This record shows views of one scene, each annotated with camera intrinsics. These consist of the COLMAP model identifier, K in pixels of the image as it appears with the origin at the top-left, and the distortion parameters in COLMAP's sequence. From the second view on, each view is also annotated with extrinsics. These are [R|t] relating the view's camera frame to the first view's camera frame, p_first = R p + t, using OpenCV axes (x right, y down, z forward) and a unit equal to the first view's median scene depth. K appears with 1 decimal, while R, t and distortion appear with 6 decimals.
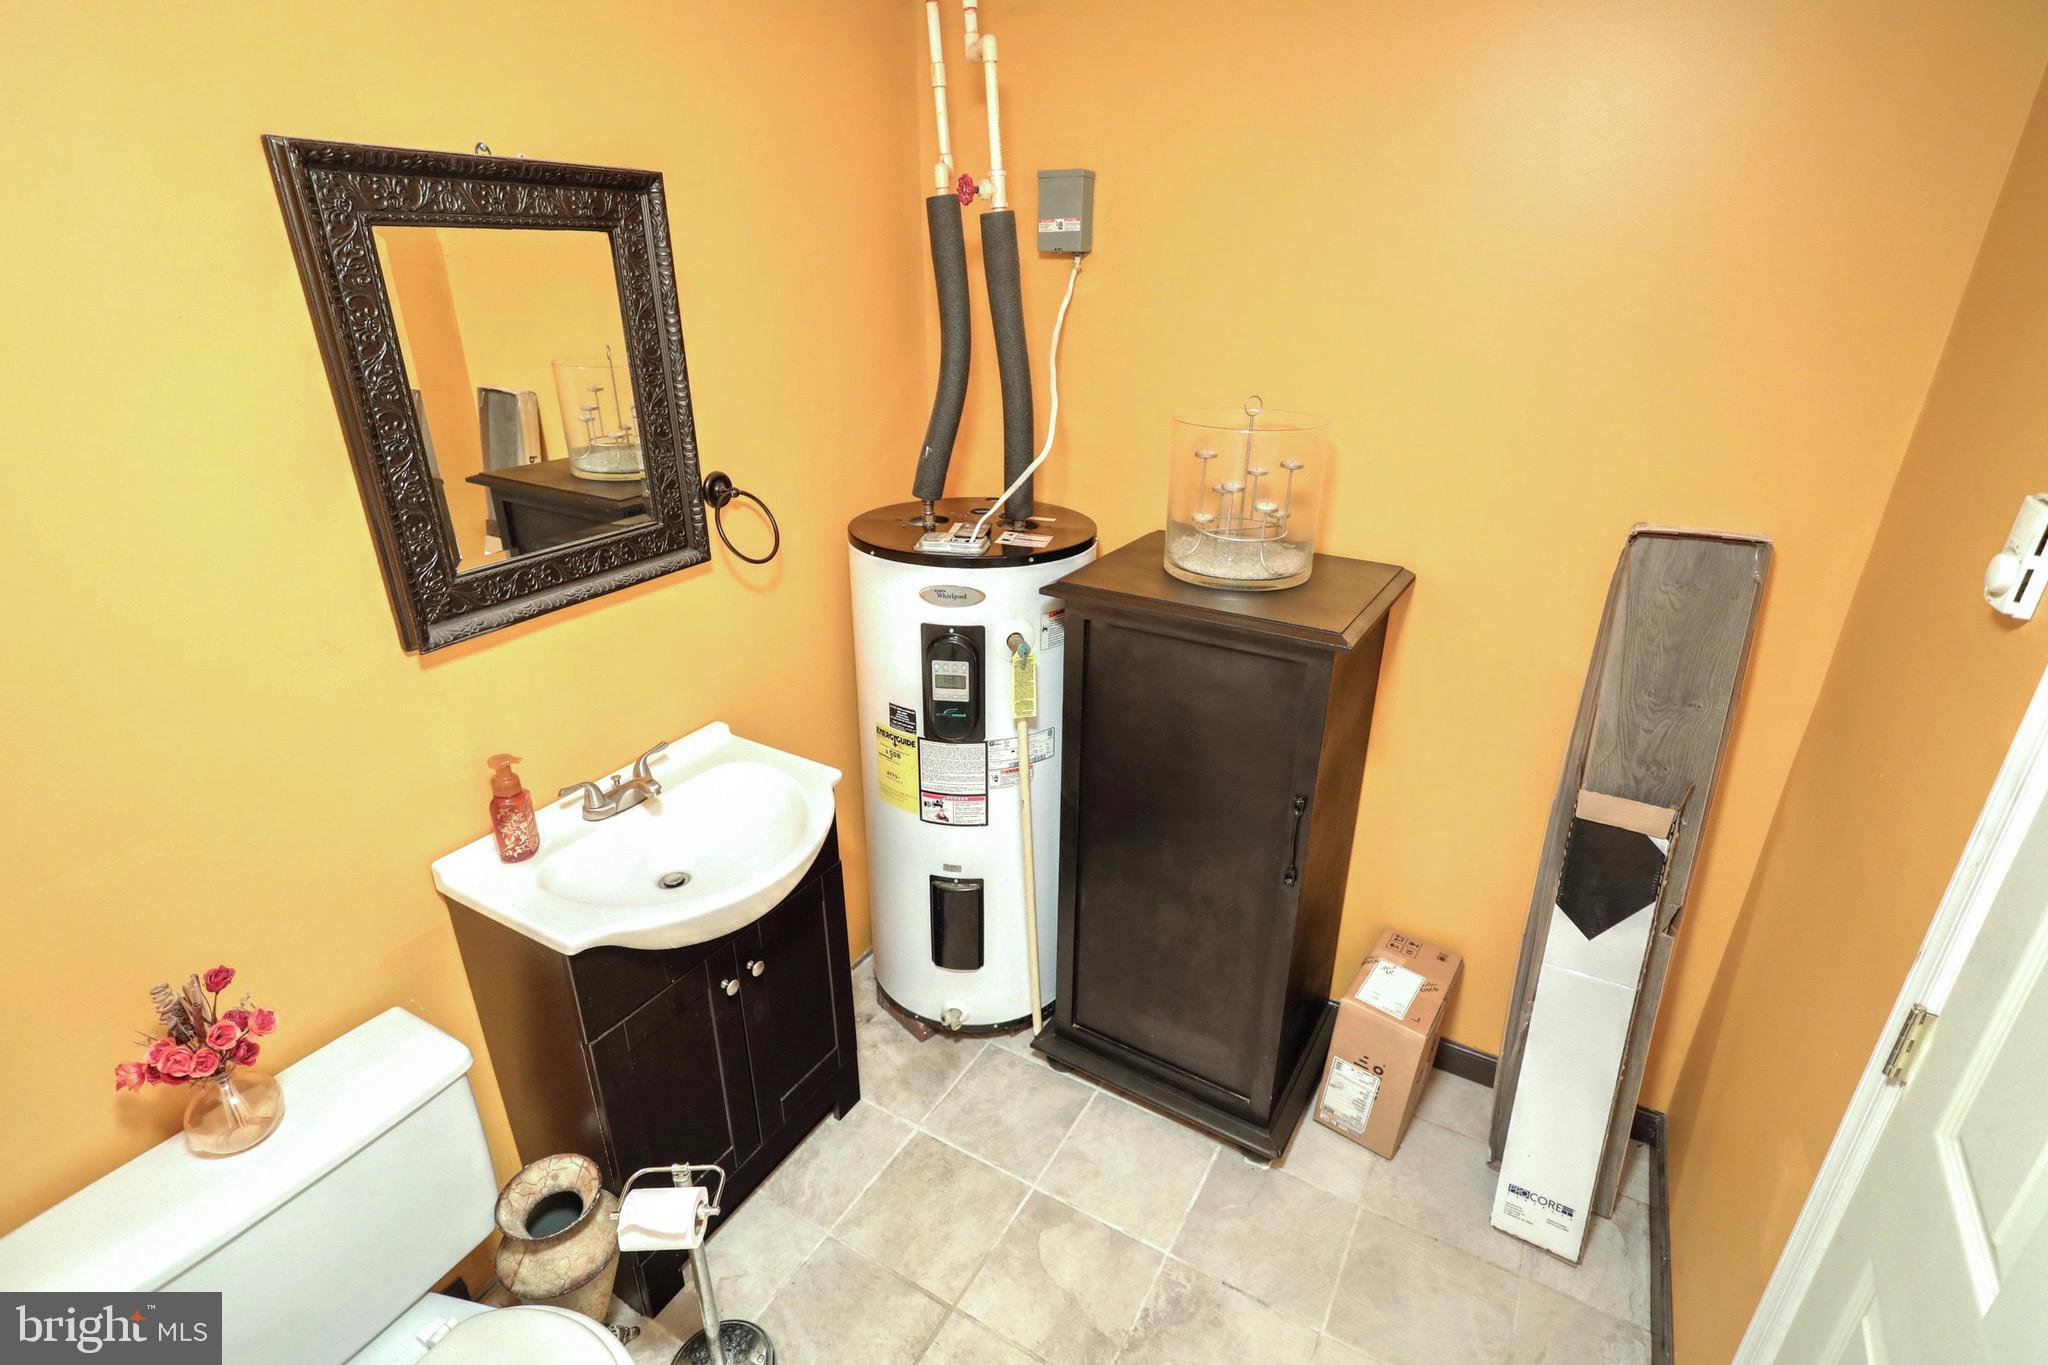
lens RADIAL K [[972.3, 0, 1019.9], [0, 972.3, 678.8], [0, 0, 1]] dist [0.001312, 0.000992]
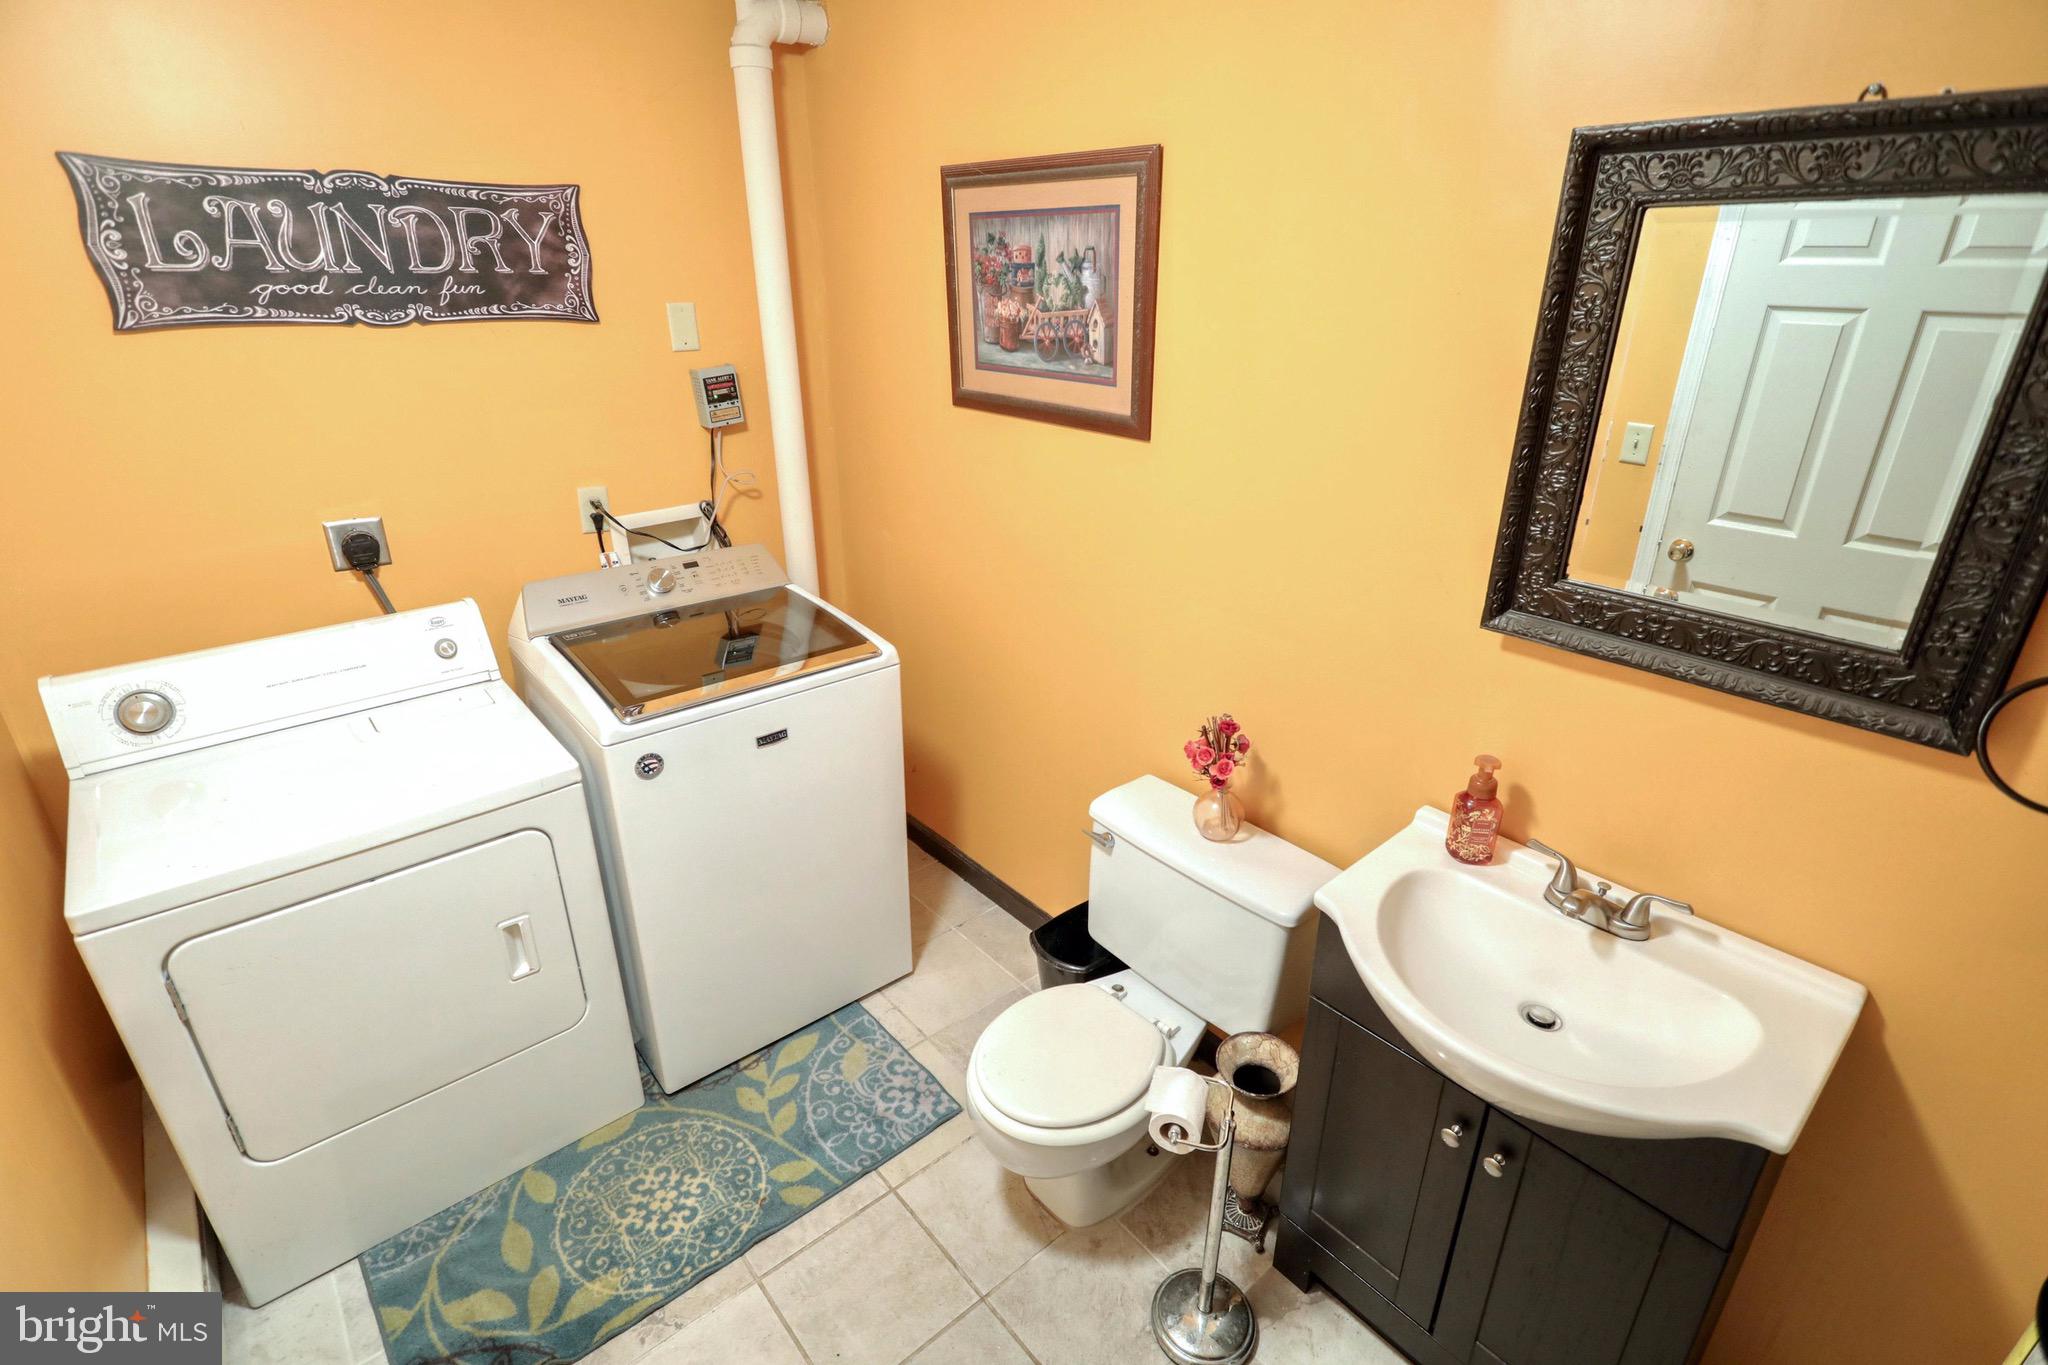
lens RADIAL K [[972.3, 0, 1019.9], [0, 972.3, 678.8], [0, 0, 1]] dist [0.001312, 0.000992]
pose [[-0.328778, 0.376713, -0.866021, 0.417446], [-0.362006, 0.796687, 0.483986, -0.276041], [0.872271, 0.472628, -0.125560, 0.651594]]
